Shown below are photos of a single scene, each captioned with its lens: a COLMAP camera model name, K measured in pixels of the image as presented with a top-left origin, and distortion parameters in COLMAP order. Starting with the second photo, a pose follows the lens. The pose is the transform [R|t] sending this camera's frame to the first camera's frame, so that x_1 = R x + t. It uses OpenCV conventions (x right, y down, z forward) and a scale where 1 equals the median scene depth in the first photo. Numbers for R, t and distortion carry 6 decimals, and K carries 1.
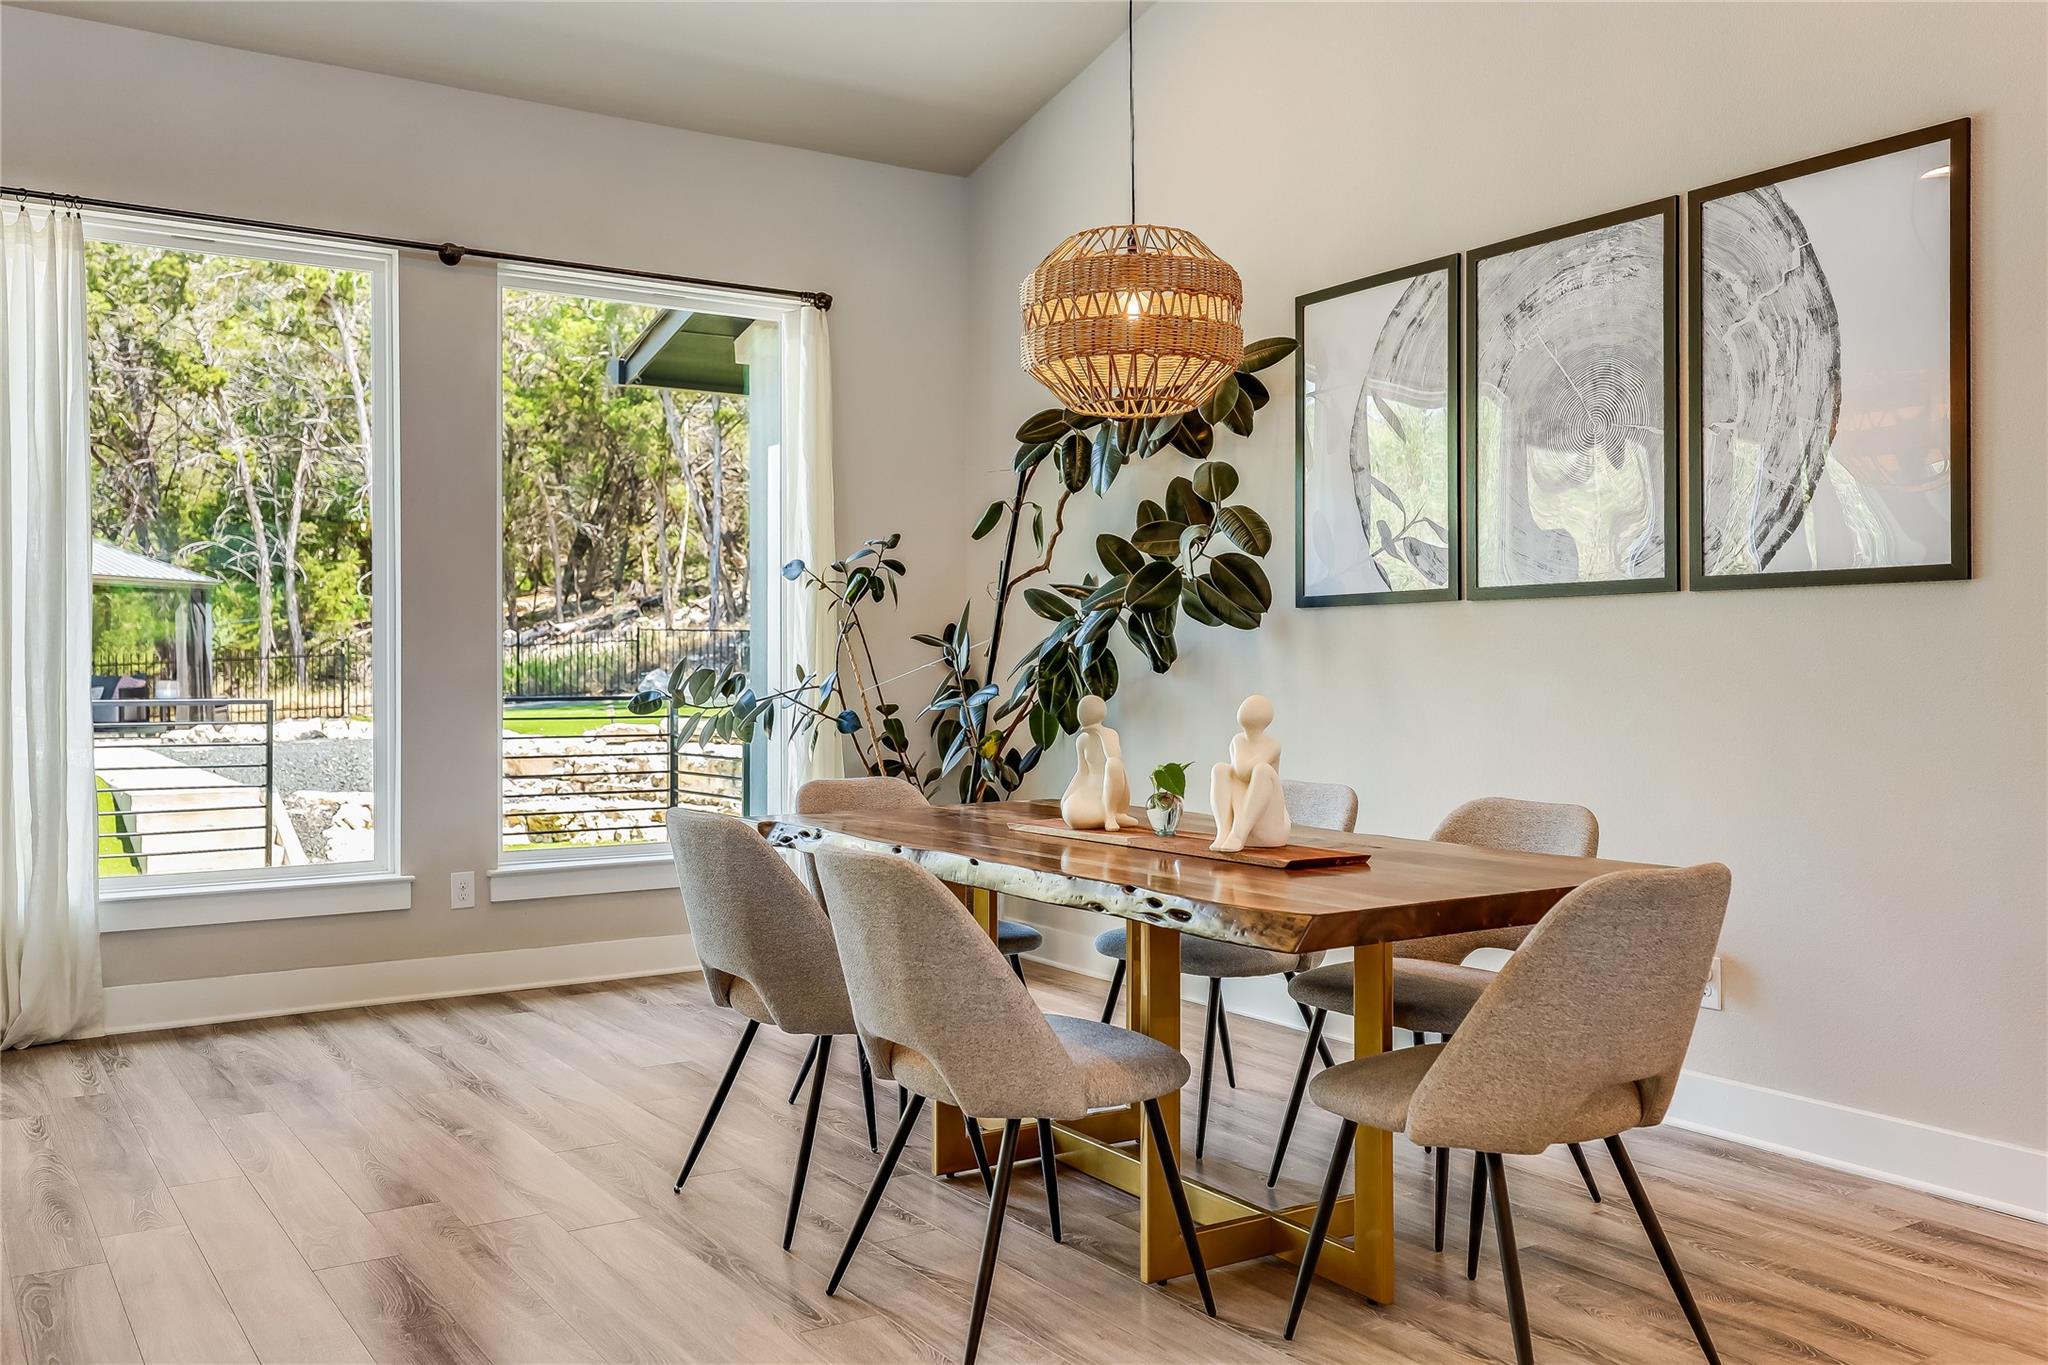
lens RADIAL K [[1720.1, 0, 1018.9], [0, 1720.1, 669.7], [0, 0, 1]] dist [0.004903, 0.000358]
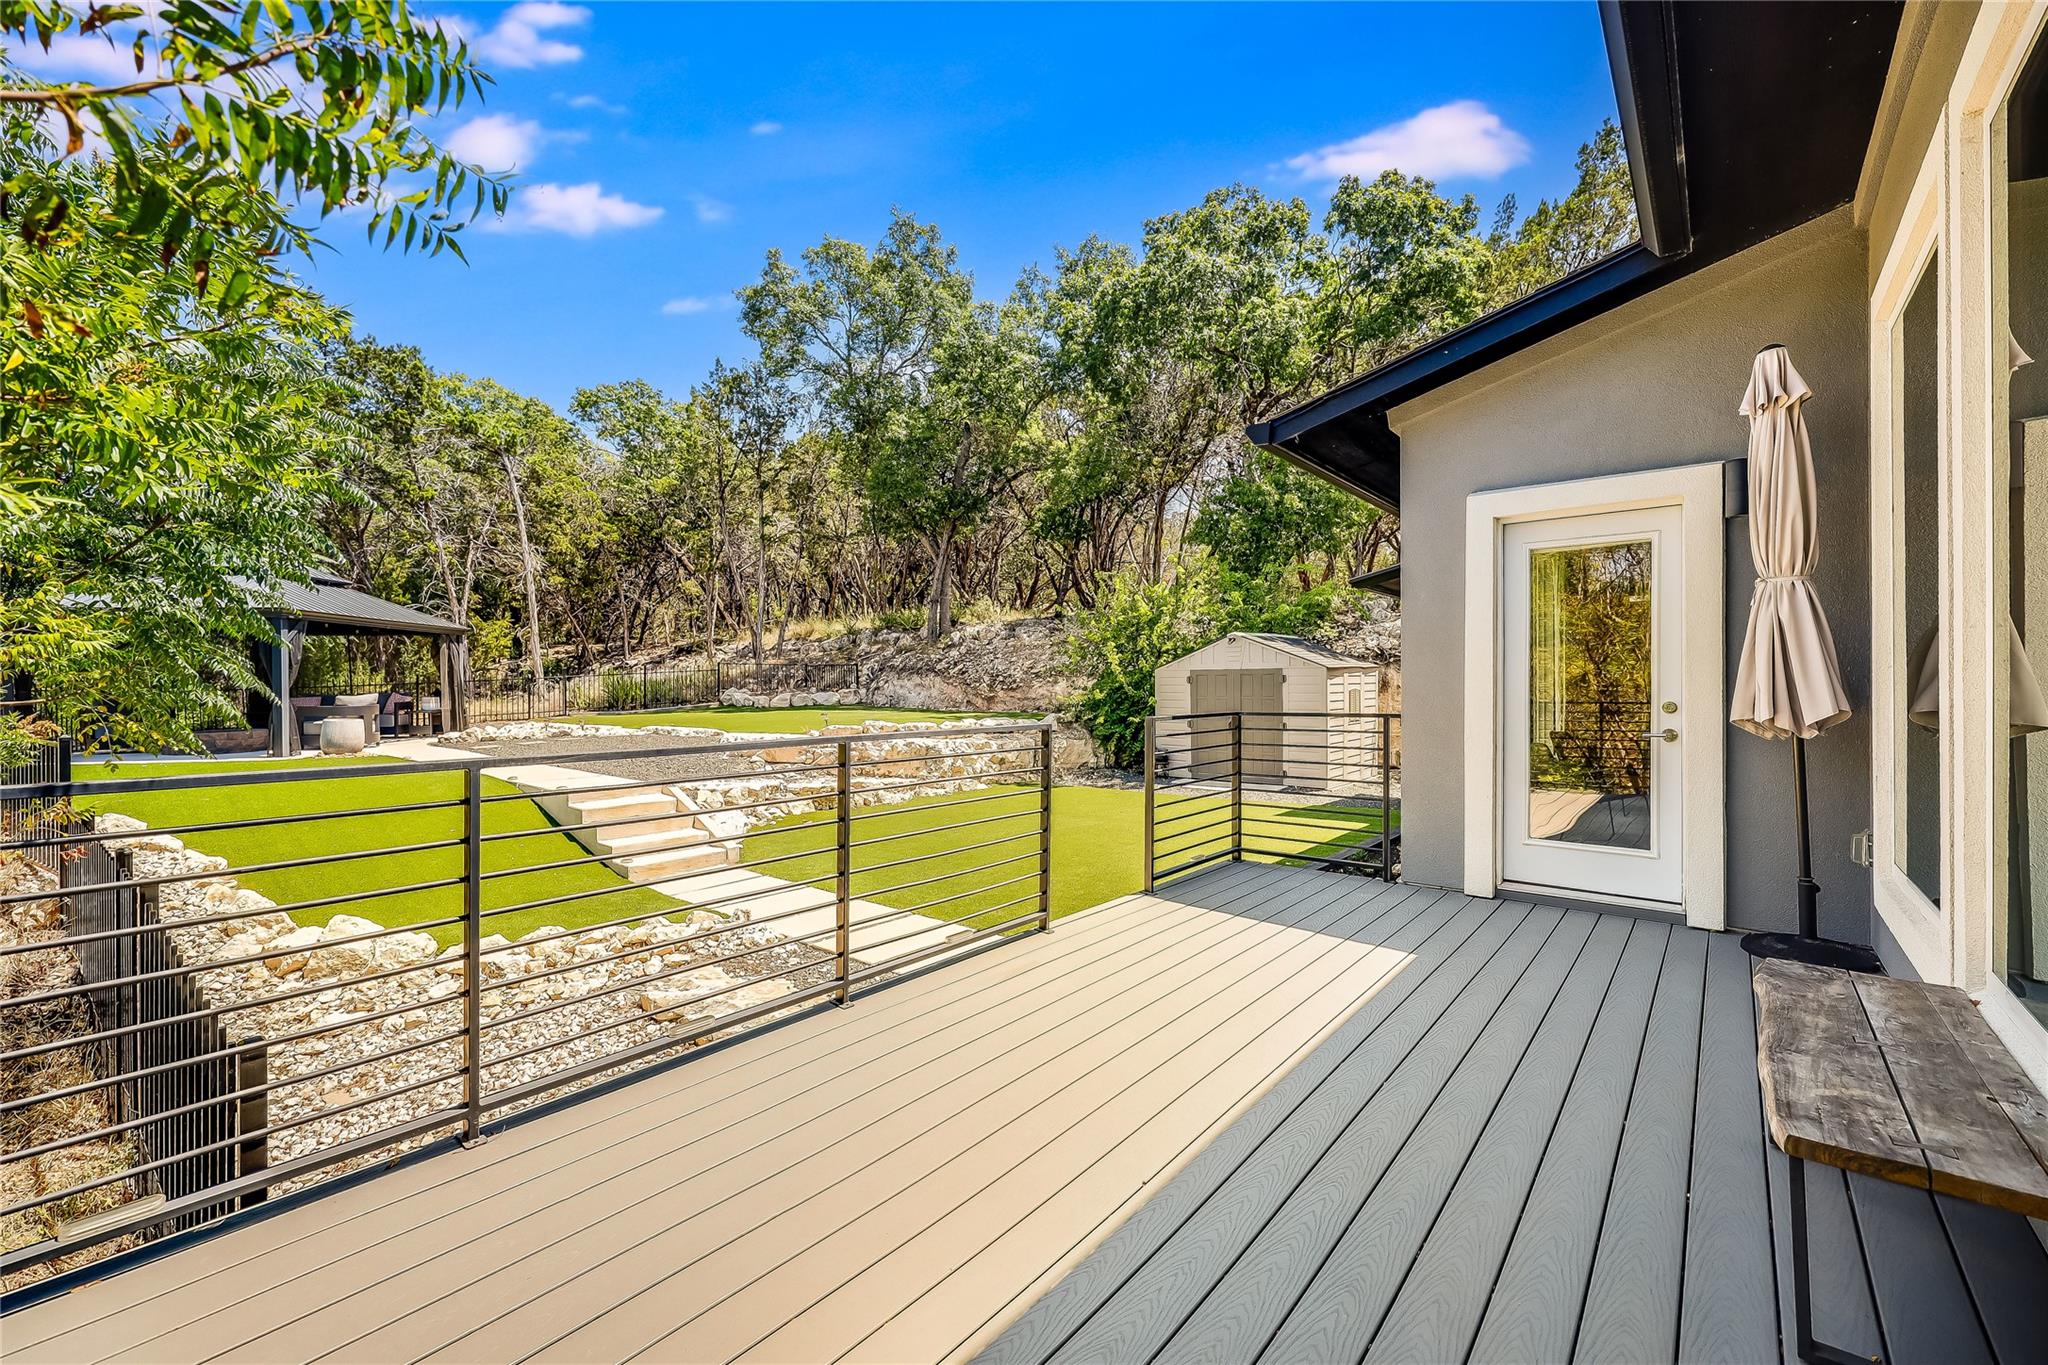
lens RADIAL K [[824.0, 0, 1014.3], [0, 824.0, 682.8], [0, 0, 1]] dist [-0.000042, 0.000081]
pose [[0.960114, -0.003085, 0.279592, -0.795852], [0.003830, 0.999990, -0.002118, -0.008350], [-0.279583, 0.003104, 0.960116, 0.750755]]
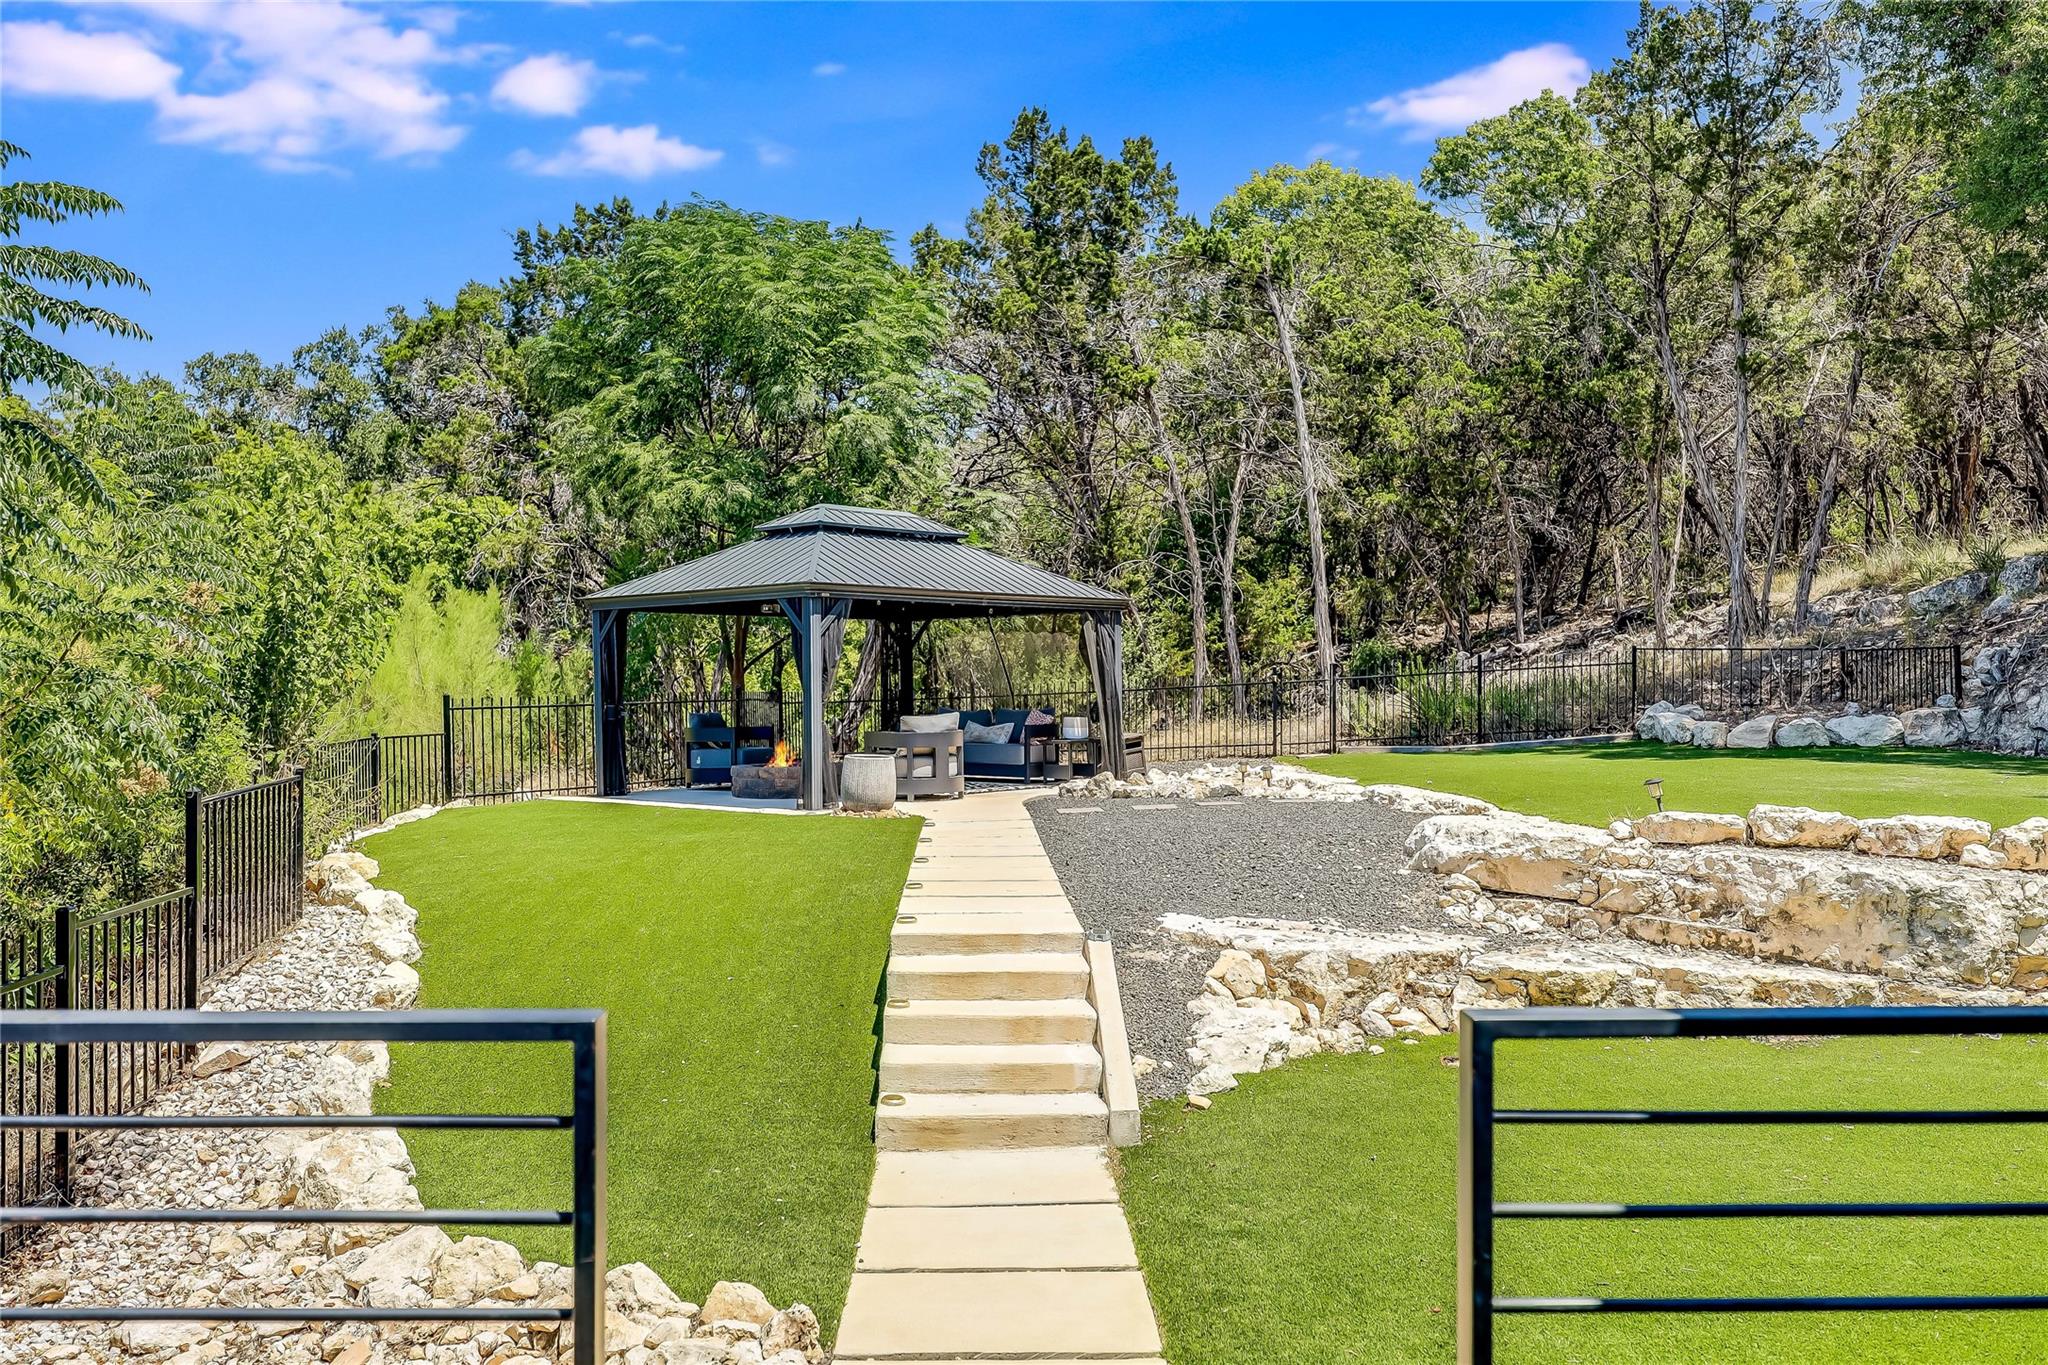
lens RADIAL K [[1575.4, 0, 1024.0], [0, 1575.4, 682.5], [0, 0, 1]] dist [0.001030, 0.000874]
pose [[0.850869, -0.002410, -0.525372, -0.386019], [0.001644, 0.999997, -0.001924, -0.034066], [0.525375, 0.000773, 0.850871, 1.181411]]
